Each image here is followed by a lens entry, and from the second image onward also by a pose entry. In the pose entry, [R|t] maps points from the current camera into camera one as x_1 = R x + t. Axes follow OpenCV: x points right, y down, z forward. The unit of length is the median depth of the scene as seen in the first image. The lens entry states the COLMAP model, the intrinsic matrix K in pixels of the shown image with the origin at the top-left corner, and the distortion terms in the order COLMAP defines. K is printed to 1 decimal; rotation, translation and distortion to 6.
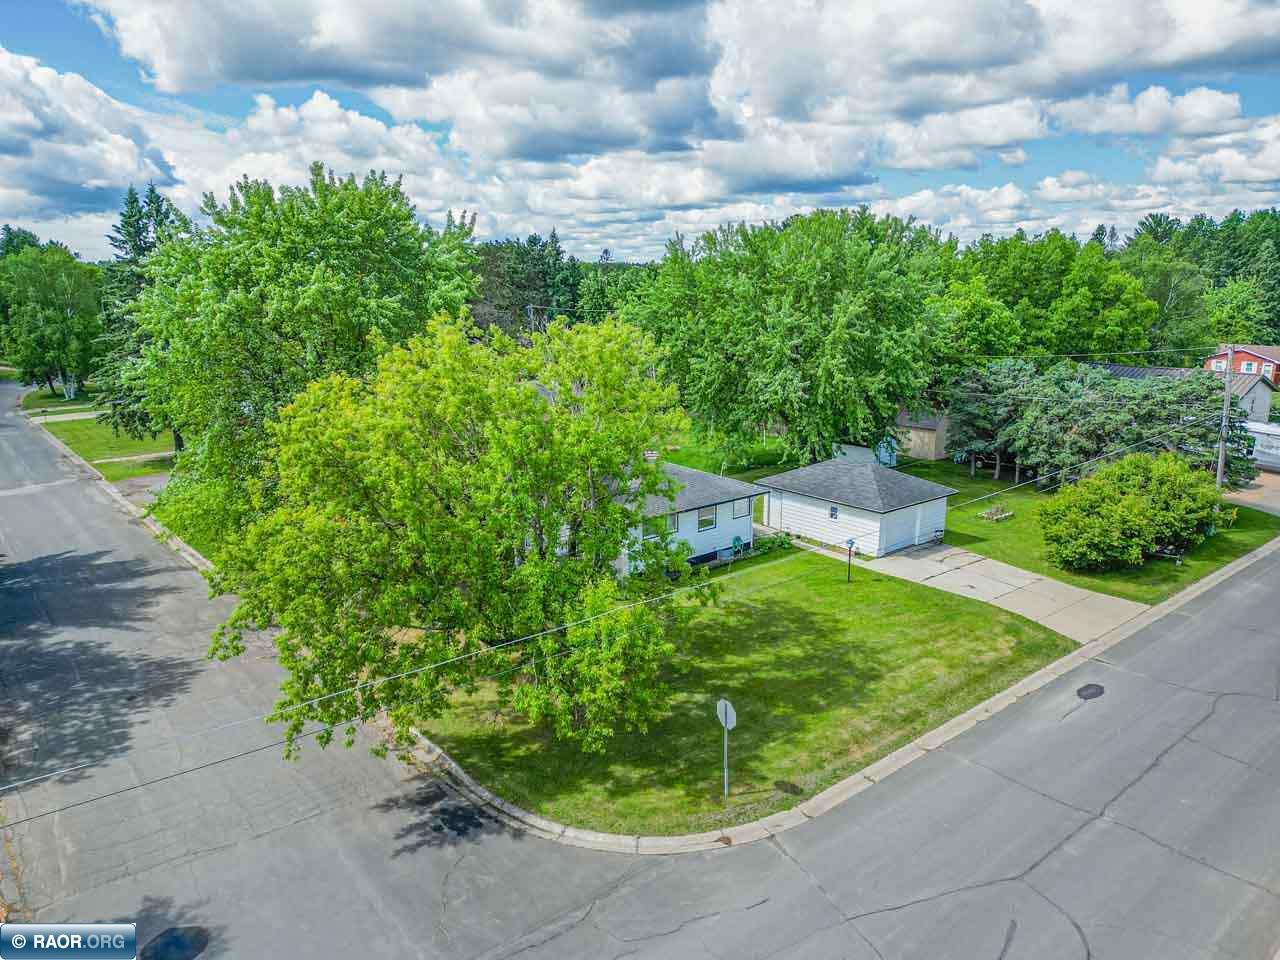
lens RADIAL K [[897.1, 0, 640.0], [0, 897.1, 480.0], [0, 0, 1]] dist [0.033480, -0.001376]
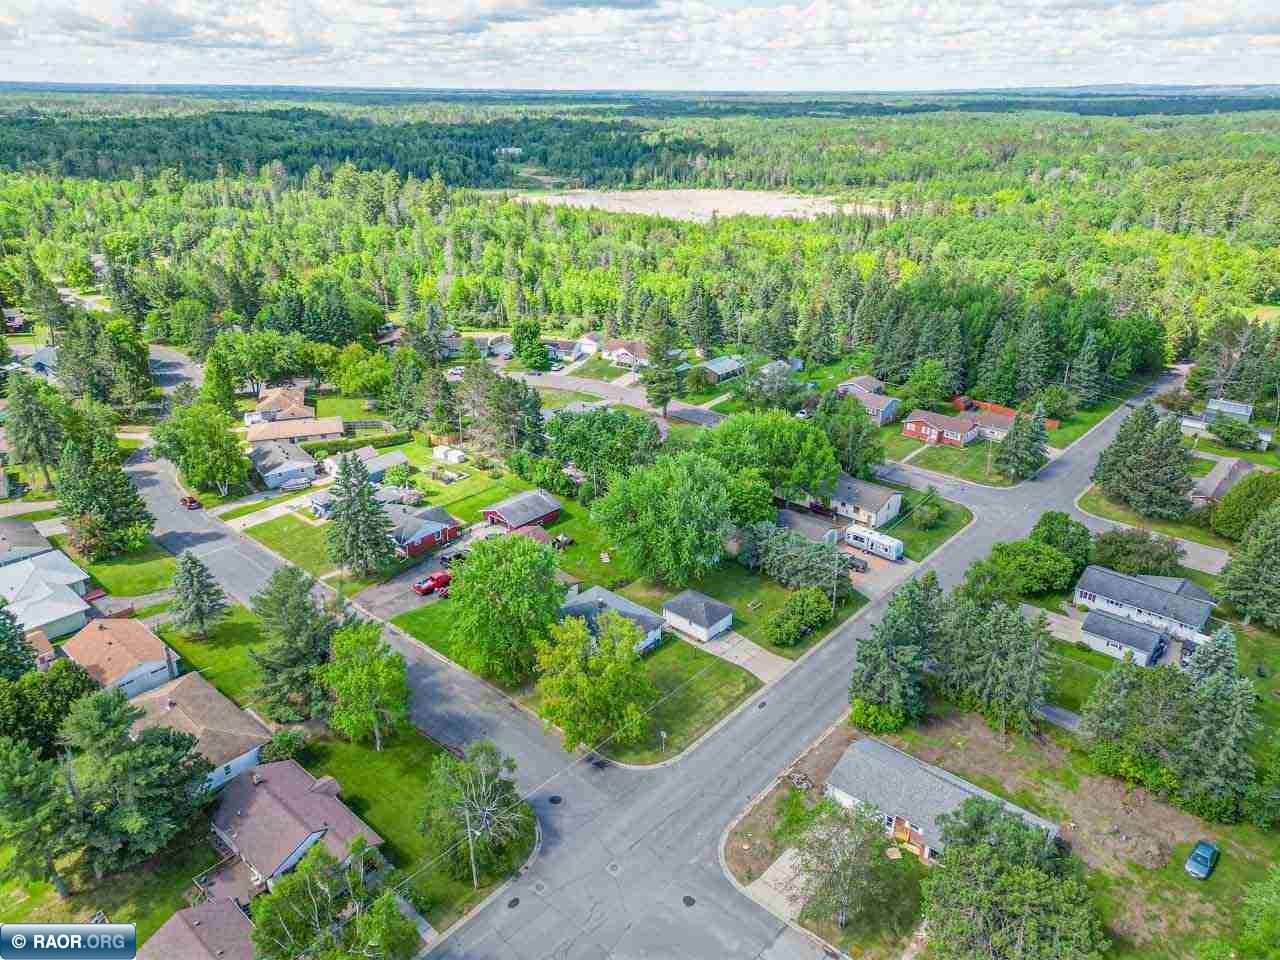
lens RADIAL K [[852.2, 0, 640.0], [0, 852.2, 480.0], [0, 0, 1]] dist [0.038592, 0.000721]
pose [[0.989471, -0.052195, 0.134990, -0.361988], [0.028978, 0.985266, 0.168555, -1.174469], [-0.141799, -0.162869, 0.976405, -1.980956]]
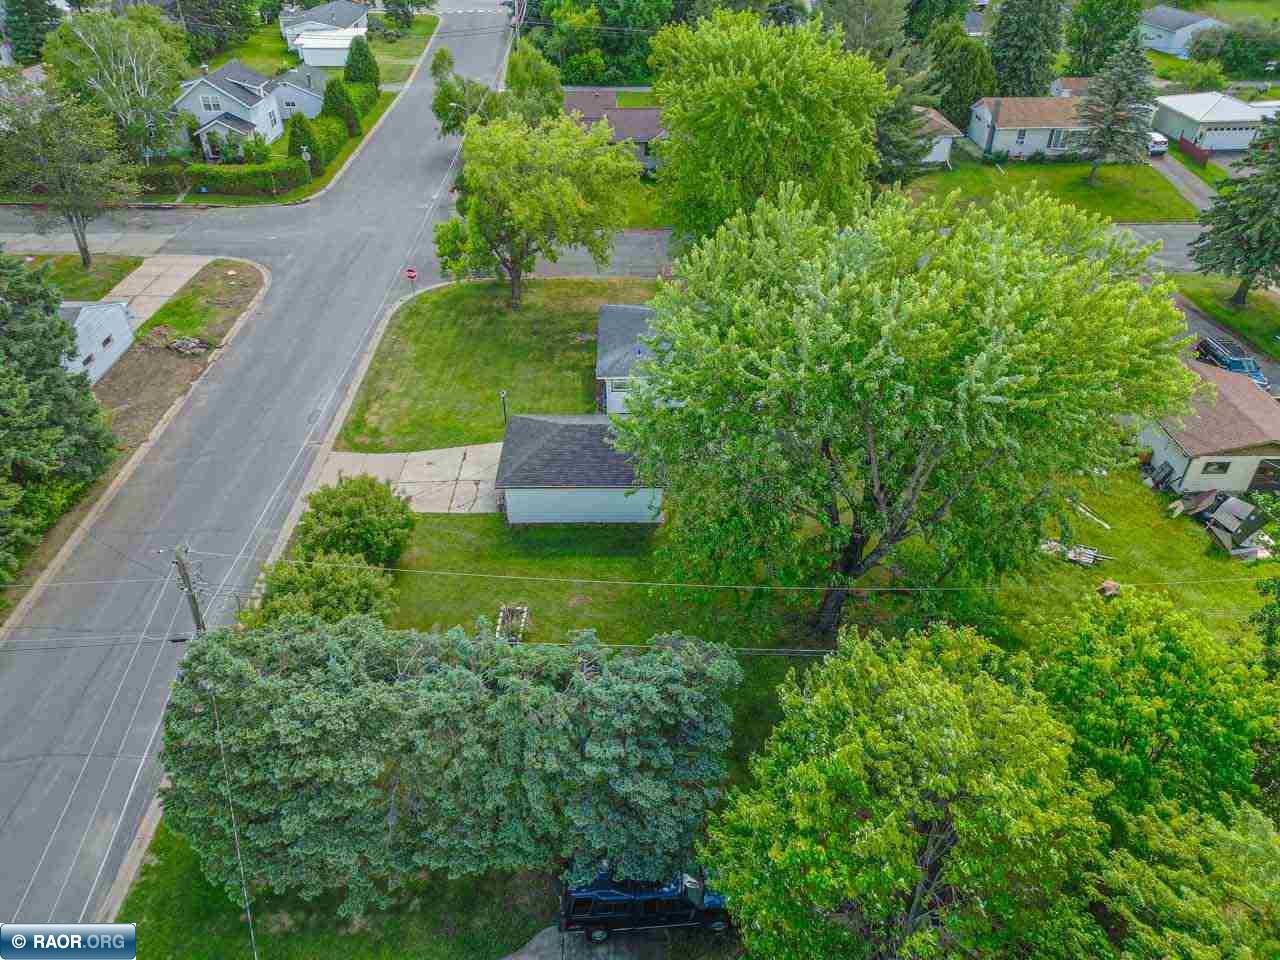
lens RADIAL K [[879.2, 0, 640.0], [0, 879.2, 480.0], [0, 0, 1]] dist [0.035920, -0.007263]
pose [[-0.623511, 0.452539, -0.637529, 1.215774], [-0.188843, 0.704126, 0.684503, -0.923811], [0.758665, 0.547188, -0.353571, 2.094794]]
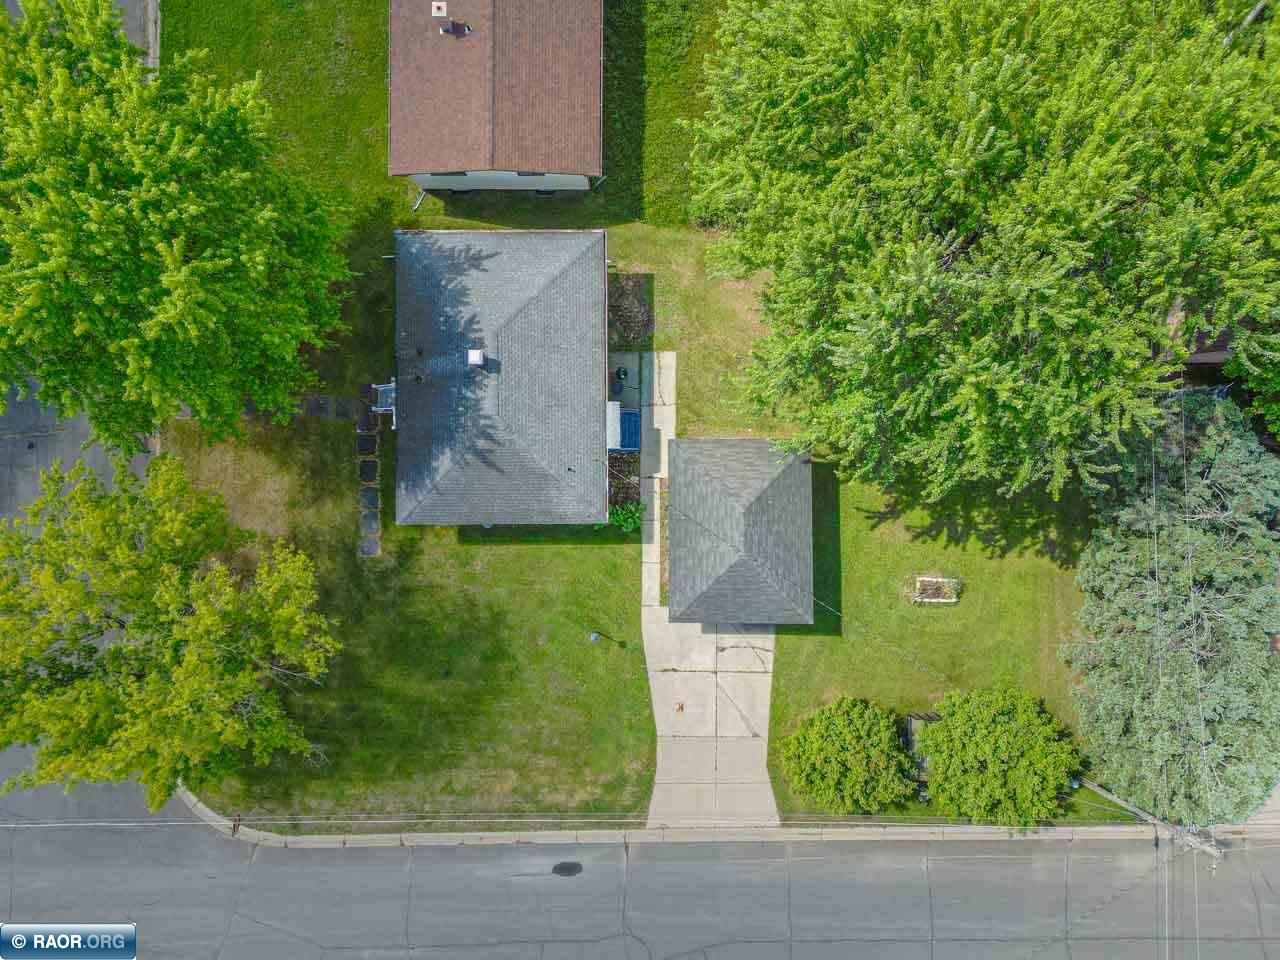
lens RADIAL K [[852.2, 0, 640.0], [0, 852.2, 480.0], [0, 0, 1]] dist [0.038592, 0.000721]
pose [[0.768931, 0.638270, -0.036830, 0.248563], [-0.137143, 0.220935, 0.965598, -1.168185], [0.624449, -0.737428, 0.257418, 1.158411]]
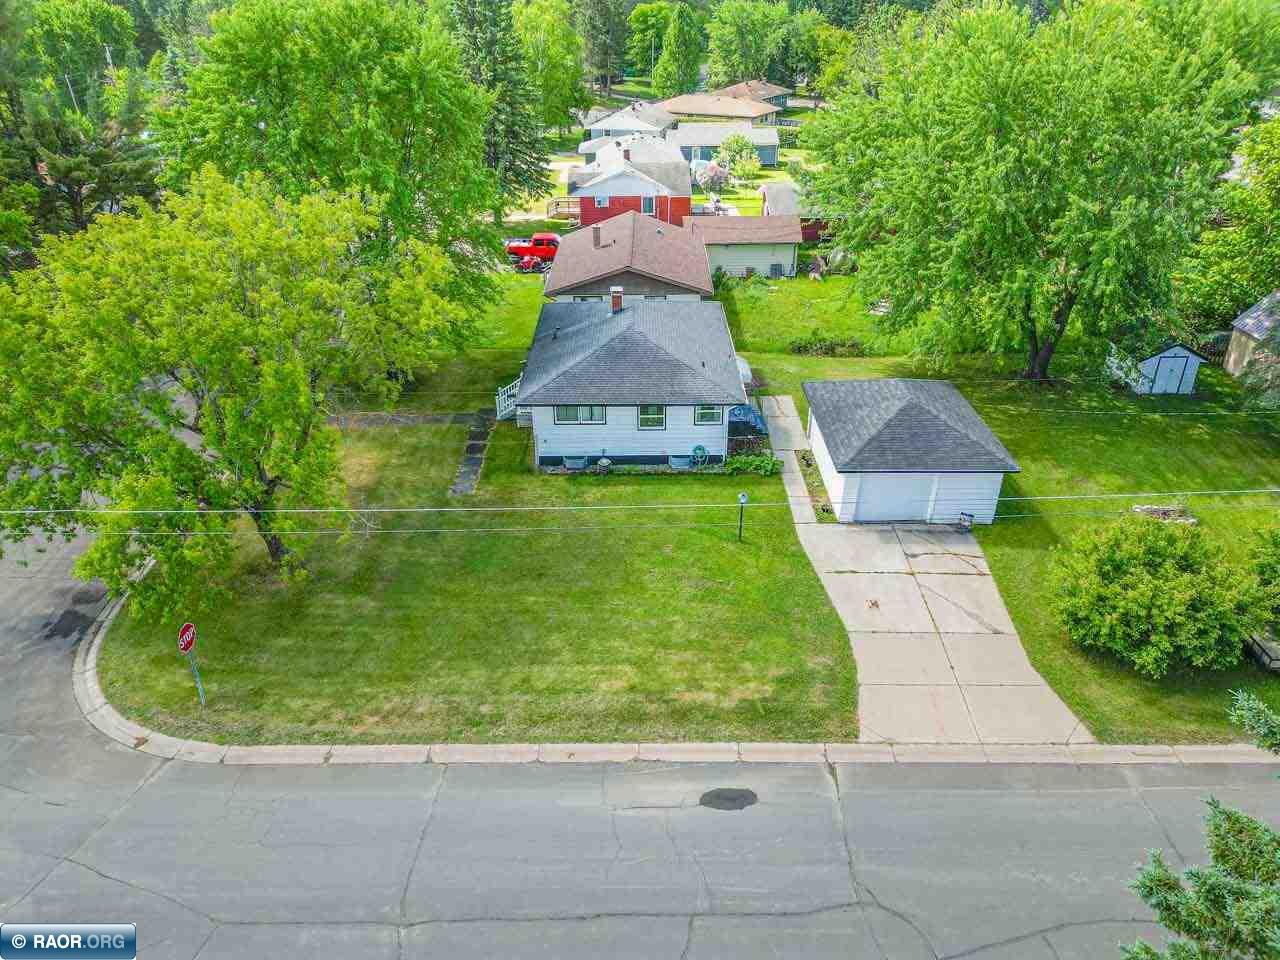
lens RADIAL K [[879.2, 0, 640.0], [0, 879.2, 480.0], [0, 0, 1]] dist [0.035920, -0.007263]
pose [[0.764897, 0.304926, -0.567409, 0.764092], [-0.141024, 0.938762, 0.314384, -0.225031], [0.628526, -0.160453, 0.761058, 0.443719]]
